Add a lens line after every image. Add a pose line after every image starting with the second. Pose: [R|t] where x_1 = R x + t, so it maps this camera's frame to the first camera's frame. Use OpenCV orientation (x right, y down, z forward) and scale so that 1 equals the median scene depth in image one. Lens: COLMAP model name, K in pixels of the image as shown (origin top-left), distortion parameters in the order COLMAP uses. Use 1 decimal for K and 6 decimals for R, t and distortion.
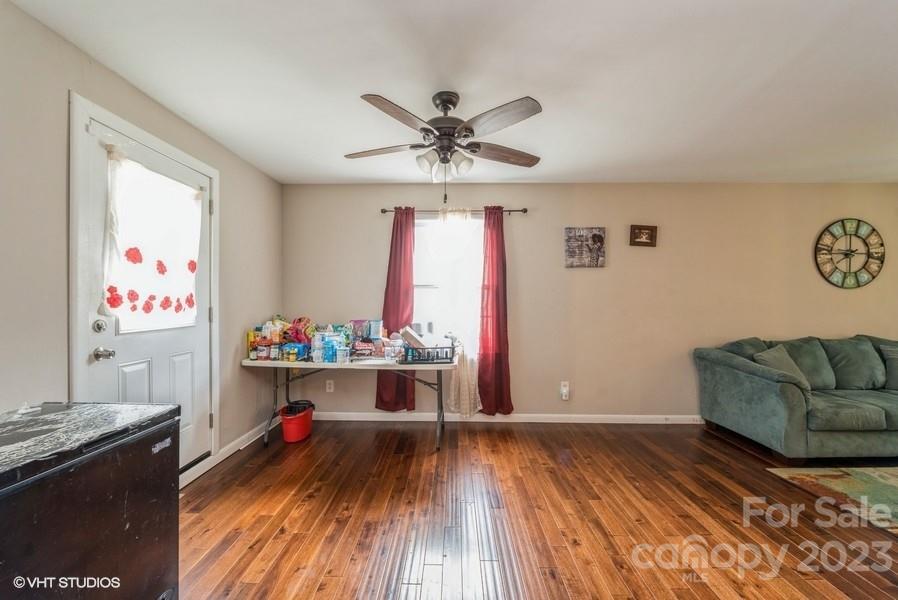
lens RADIAL K [[367.3, 0, 446.7], [0, 367.3, 296.4], [0, 0, 1]] dist [-0.008248, -0.000635]
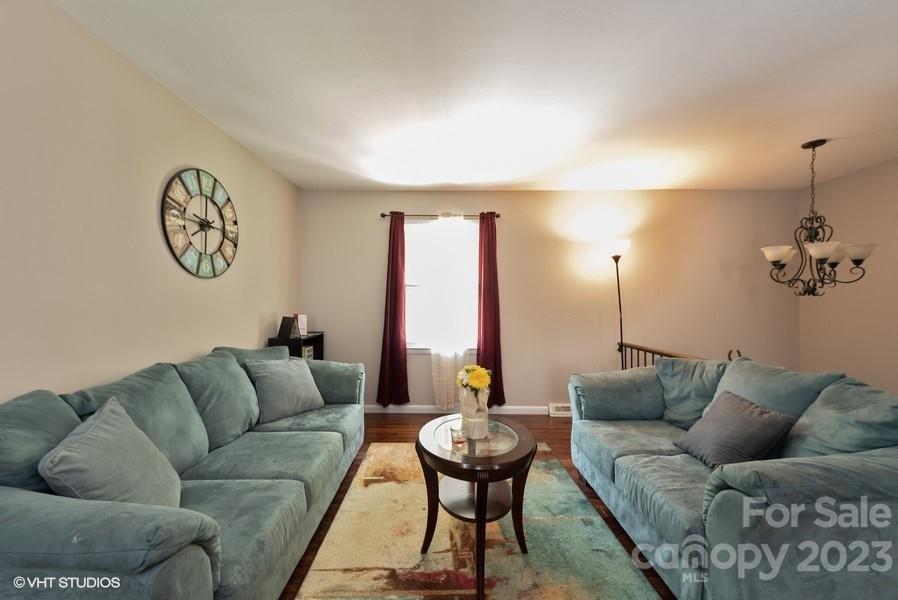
lens RADIAL K [[344.8, 0, 446.2], [0, 344.8, 306.2], [0, 0, 1]] dist [0.001299, 0.000045]
pose [[-0.038202, -0.010340, 0.999217, 0.471839], [-0.017720, 0.999796, 0.009669, 0.014841], [-0.999113, -0.017337, -0.038378, 0.589569]]
